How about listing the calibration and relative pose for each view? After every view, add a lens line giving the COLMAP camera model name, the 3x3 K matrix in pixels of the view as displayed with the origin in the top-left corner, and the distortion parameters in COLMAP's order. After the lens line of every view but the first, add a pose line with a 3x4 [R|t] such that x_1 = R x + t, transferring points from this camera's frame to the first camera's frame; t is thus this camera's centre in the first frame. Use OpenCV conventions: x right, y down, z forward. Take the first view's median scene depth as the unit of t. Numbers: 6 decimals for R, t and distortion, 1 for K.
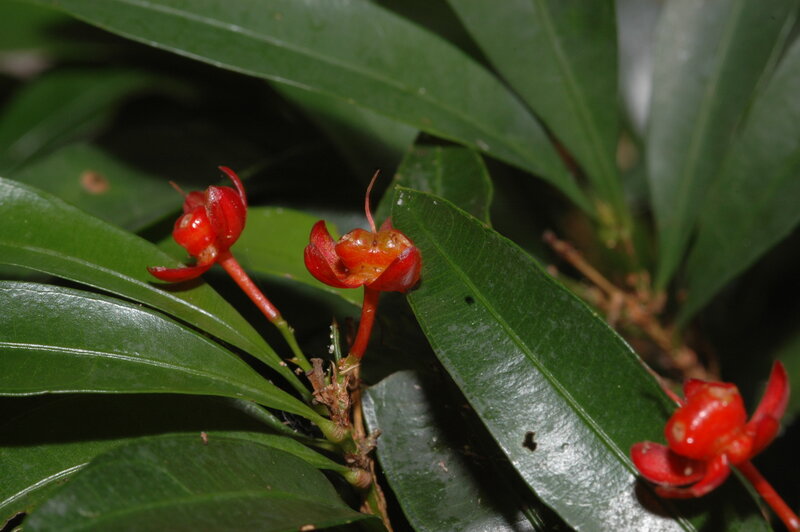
lens RADIAL K [[3748.4, 0, 400.0], [0, 3748.4, 266.0], [0, 0, 1]] dist [-0.125498, -3.637029]
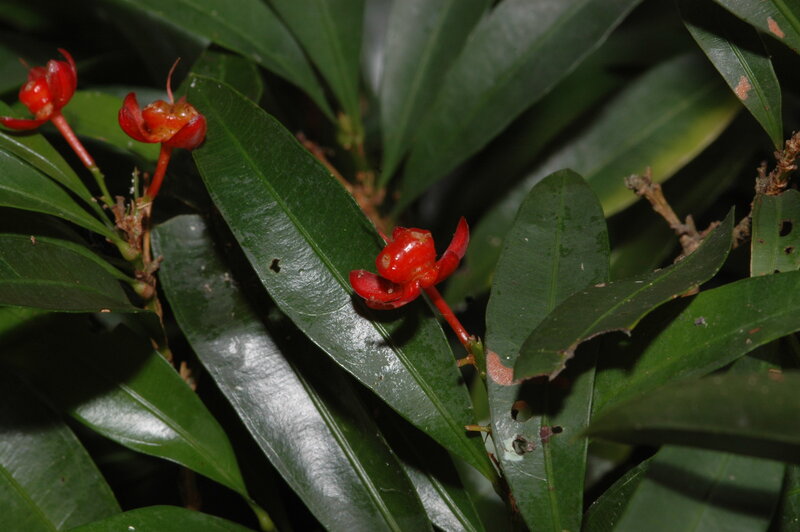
lens RADIAL K [[3549.0, 0, 400.0], [0, 3549.0, 266.0], [0, 0, 1]] dist [0.955994, -40.571219]
pose [[0.993695, 0.086769, 0.071002, -0.011271], [-0.084801, 0.995937, -0.030290, 0.079597], [-0.073342, 0.024077, 0.997016, -0.269860]]
